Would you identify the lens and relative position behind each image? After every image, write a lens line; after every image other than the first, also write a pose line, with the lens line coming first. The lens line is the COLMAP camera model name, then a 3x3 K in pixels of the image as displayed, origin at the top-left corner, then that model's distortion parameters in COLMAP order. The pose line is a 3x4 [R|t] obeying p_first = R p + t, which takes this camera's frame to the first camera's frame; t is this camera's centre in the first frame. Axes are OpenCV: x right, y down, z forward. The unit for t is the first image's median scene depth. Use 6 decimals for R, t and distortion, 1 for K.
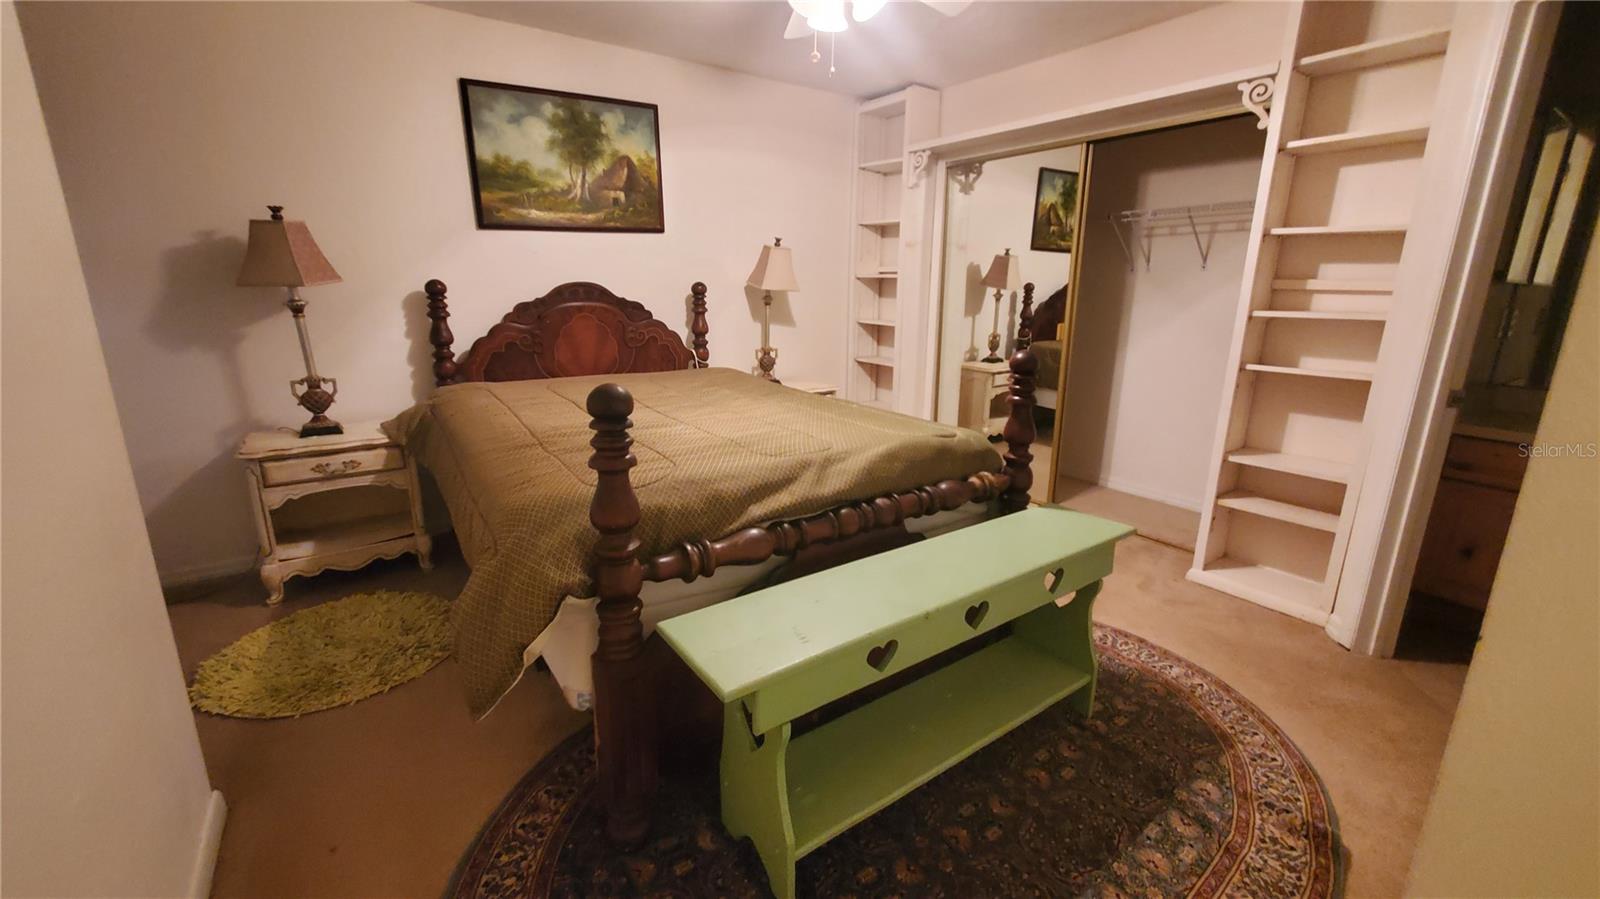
lens RADIAL K [[638.2, 0, 793.3], [0, 638.2, 443.8], [0, 0, 1]] dist [0.002889, -0.000886]
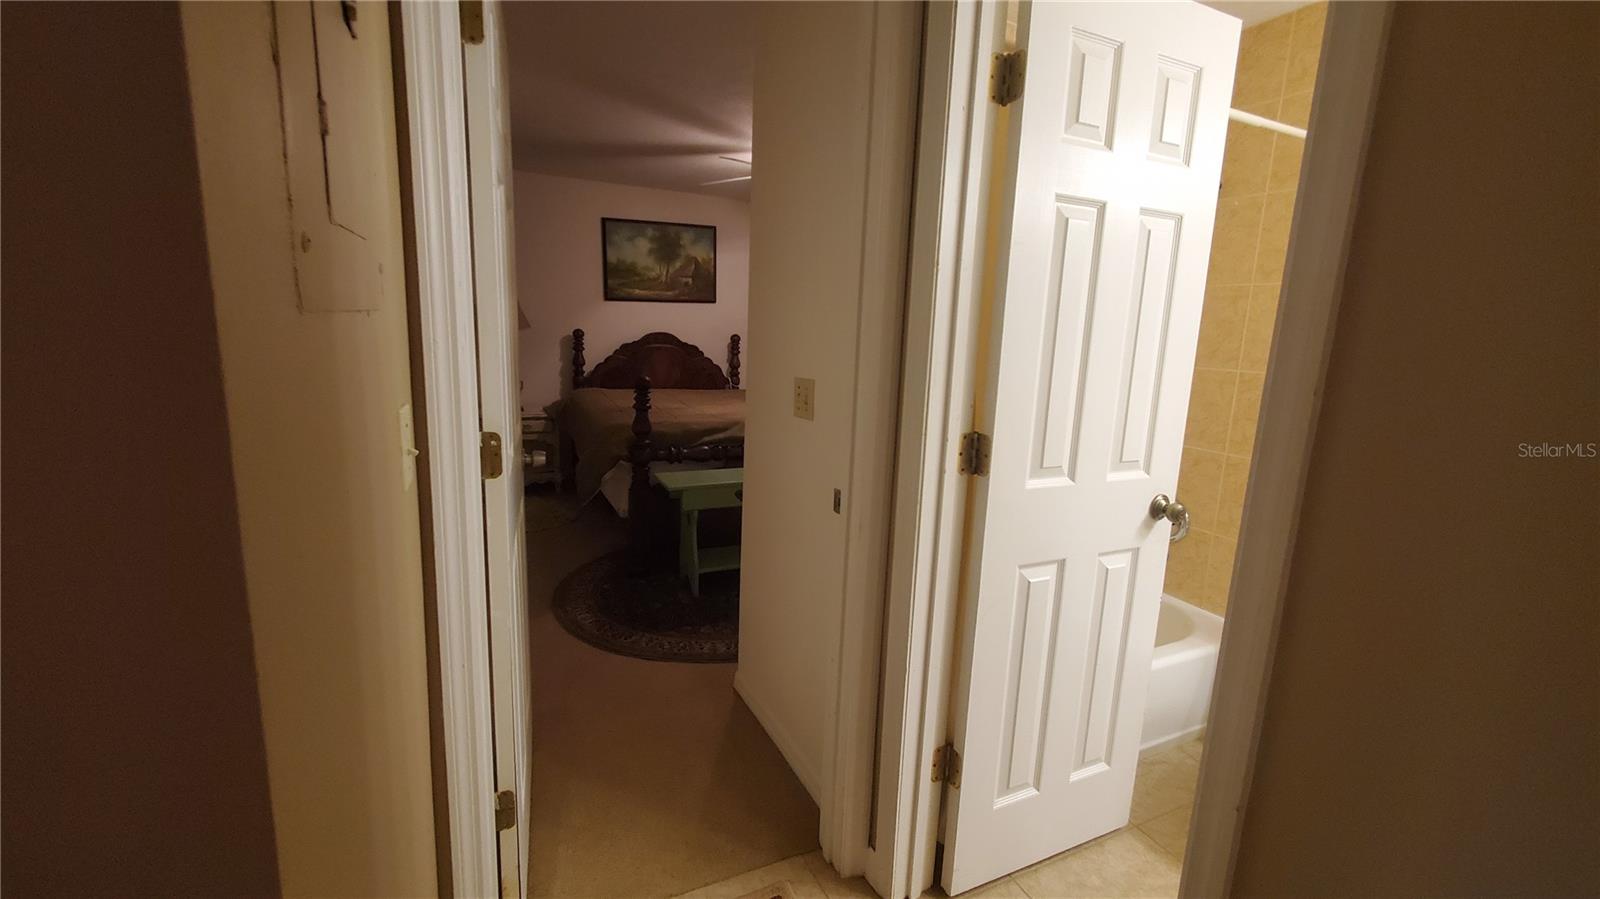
lens RADIAL K [[638.2, 0, 797.9], [0, 638.2, 443.8], [0, 0, 1]] dist [0.002889, -0.000886]
pose [[0.986403, 0.058158, -0.153713, 0.297393], [-0.069597, 0.995108, -0.070111, 0.127987], [0.148883, 0.079856, 0.985625, -0.567597]]
